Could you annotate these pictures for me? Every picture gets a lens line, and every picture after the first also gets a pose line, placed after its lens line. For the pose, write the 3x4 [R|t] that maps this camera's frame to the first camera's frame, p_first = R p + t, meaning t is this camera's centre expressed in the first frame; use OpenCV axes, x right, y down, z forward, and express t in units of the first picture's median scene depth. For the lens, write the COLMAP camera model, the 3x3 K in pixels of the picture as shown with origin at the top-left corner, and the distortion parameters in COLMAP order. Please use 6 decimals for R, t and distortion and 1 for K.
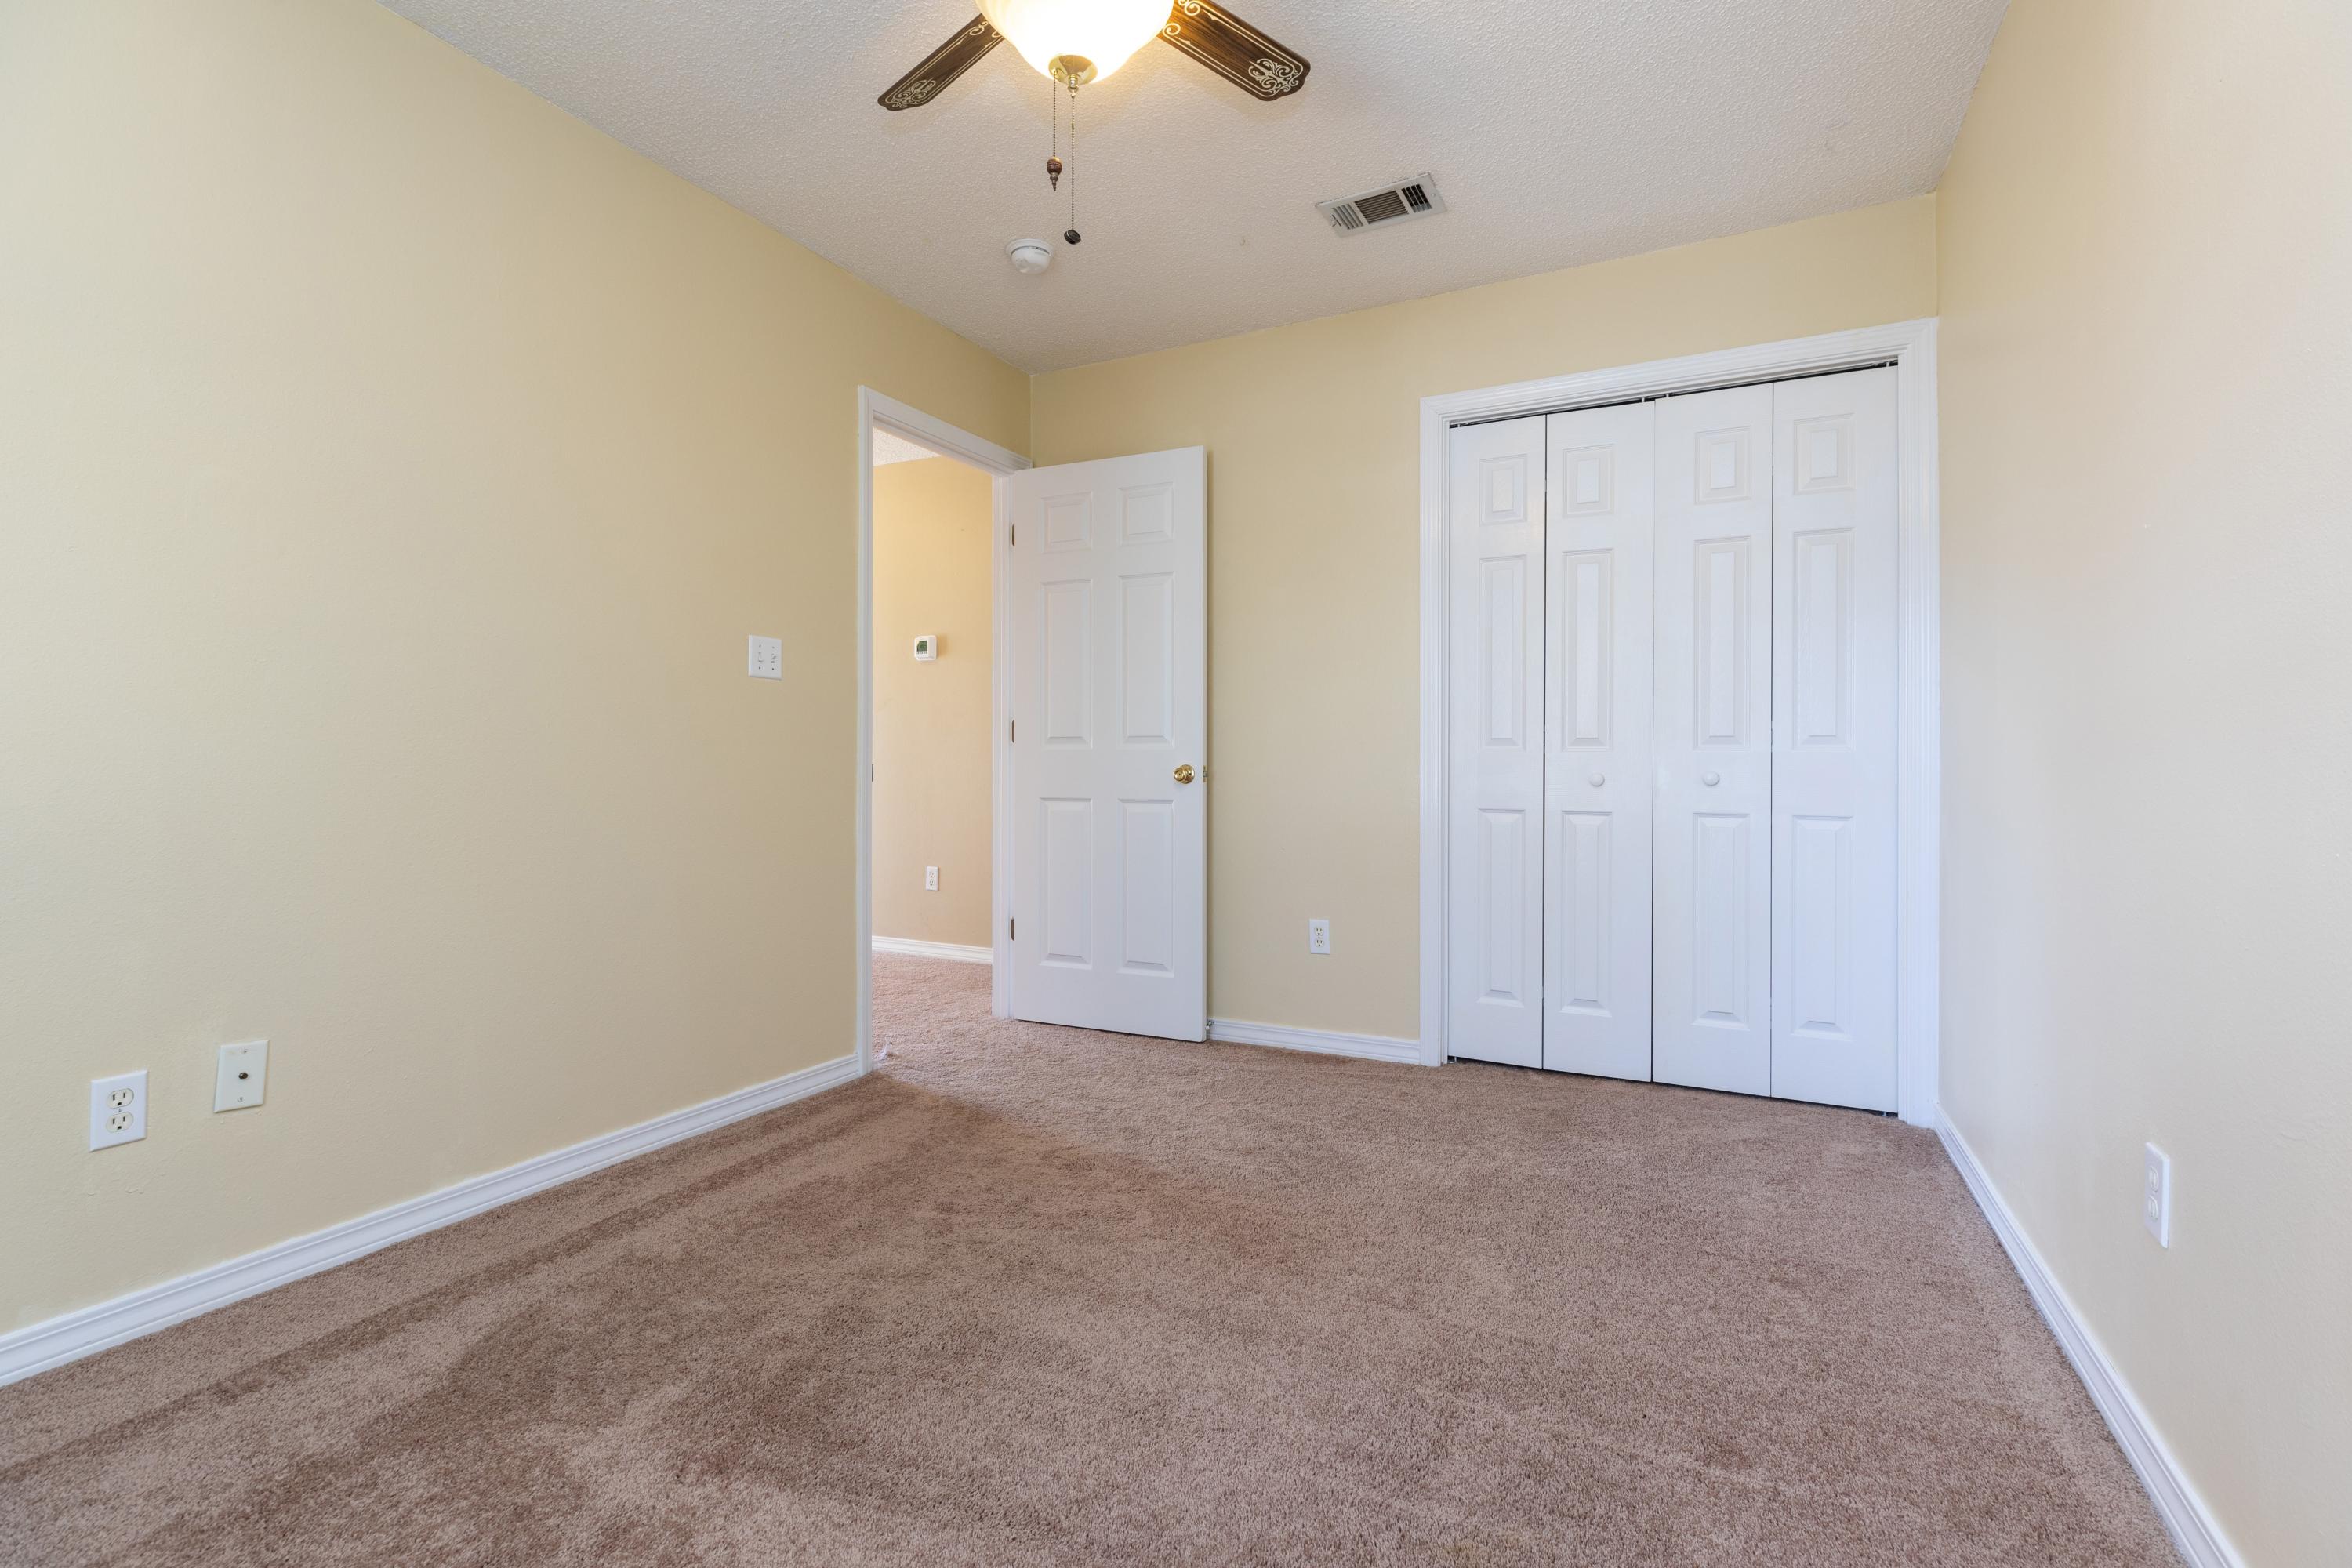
lens RADIAL K [[1049.7, 0, 1177.0], [0, 1049.7, 757.6], [0, 0, 1]] dist [-0.002639, -0.000188]
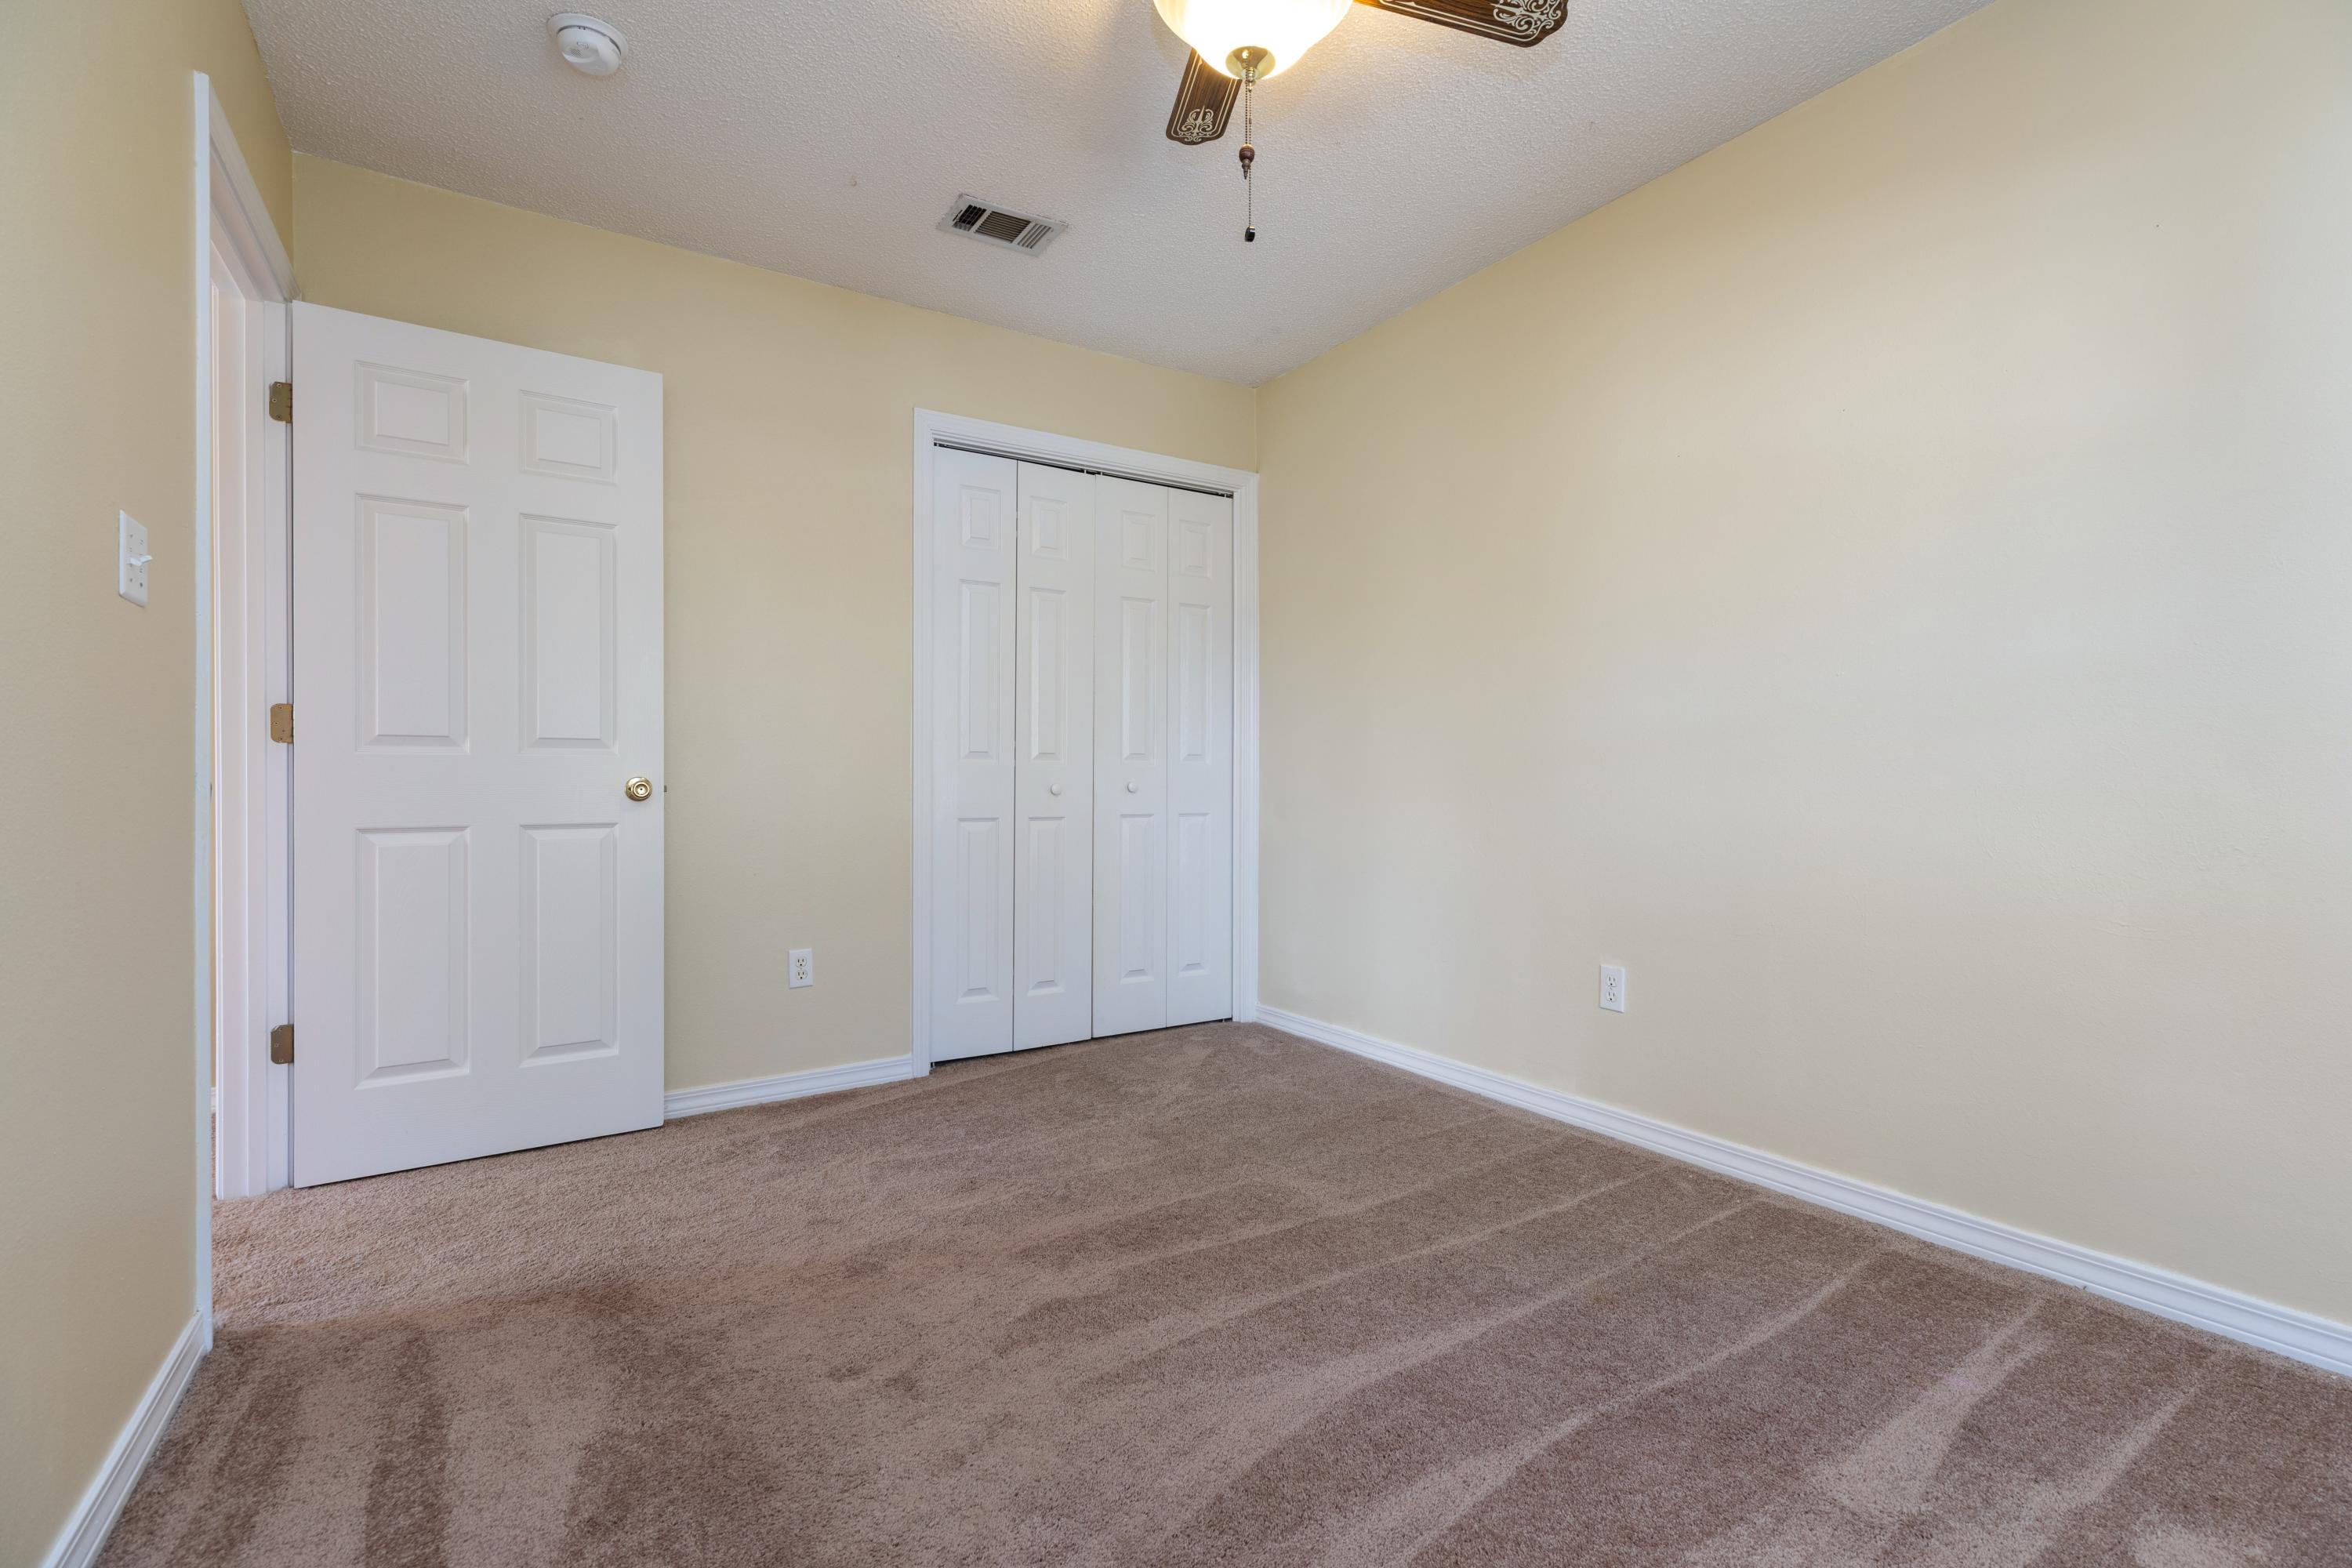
lens RADIAL K [[1053.5, 0, 1175.4], [0, 1053.5, 772.8], [0, 0, 1]] dist [0.001962, 0.000000]
pose [[0.504527, 0.001144, 0.863395, -0.522401], [-0.006079, 0.999979, 0.002227, -0.000468], [-0.863375, -0.006372, 0.504523, 0.293006]]
